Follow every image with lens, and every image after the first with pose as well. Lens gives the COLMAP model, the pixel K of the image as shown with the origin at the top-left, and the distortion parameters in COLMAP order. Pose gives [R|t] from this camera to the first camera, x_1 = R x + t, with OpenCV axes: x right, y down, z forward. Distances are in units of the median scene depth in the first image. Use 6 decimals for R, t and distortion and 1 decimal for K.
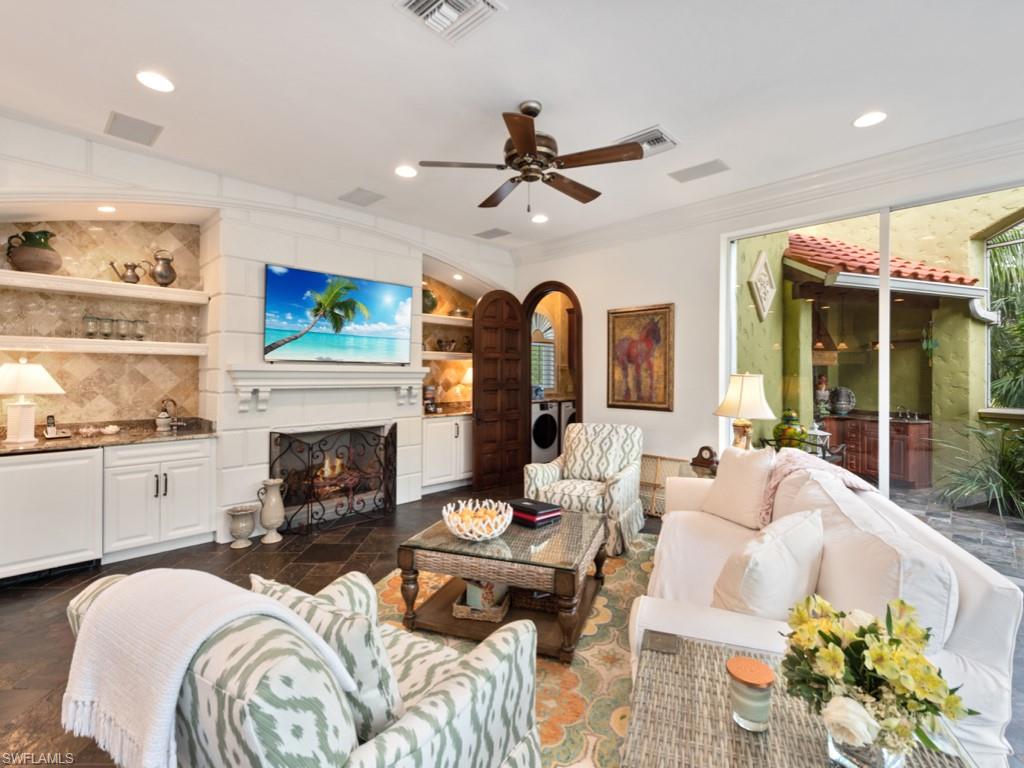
lens RADIAL K [[479.9, 0, 512.4], [0, 479.9, 380.0], [0, 0, 1]] dist [-0.000169, -0.000005]
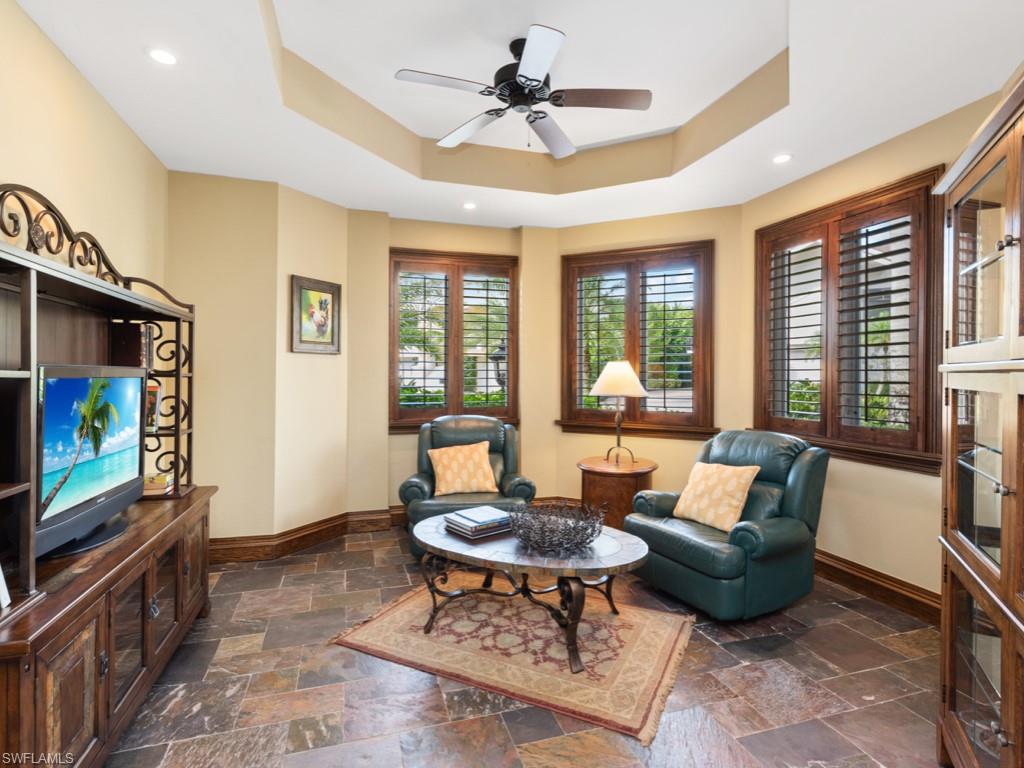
lens RADIAL K [[519.6, 0, 512.1], [0, 519.6, 379.8], [0, 0, 1]] dist [0.000691, 0.000053]
pose [[0.487332, -0.004735, 0.873204, -0.740383], [0.003440, 0.999988, 0.003503, -0.212297], [-0.873210, 0.001297, 0.487342, 0.149801]]
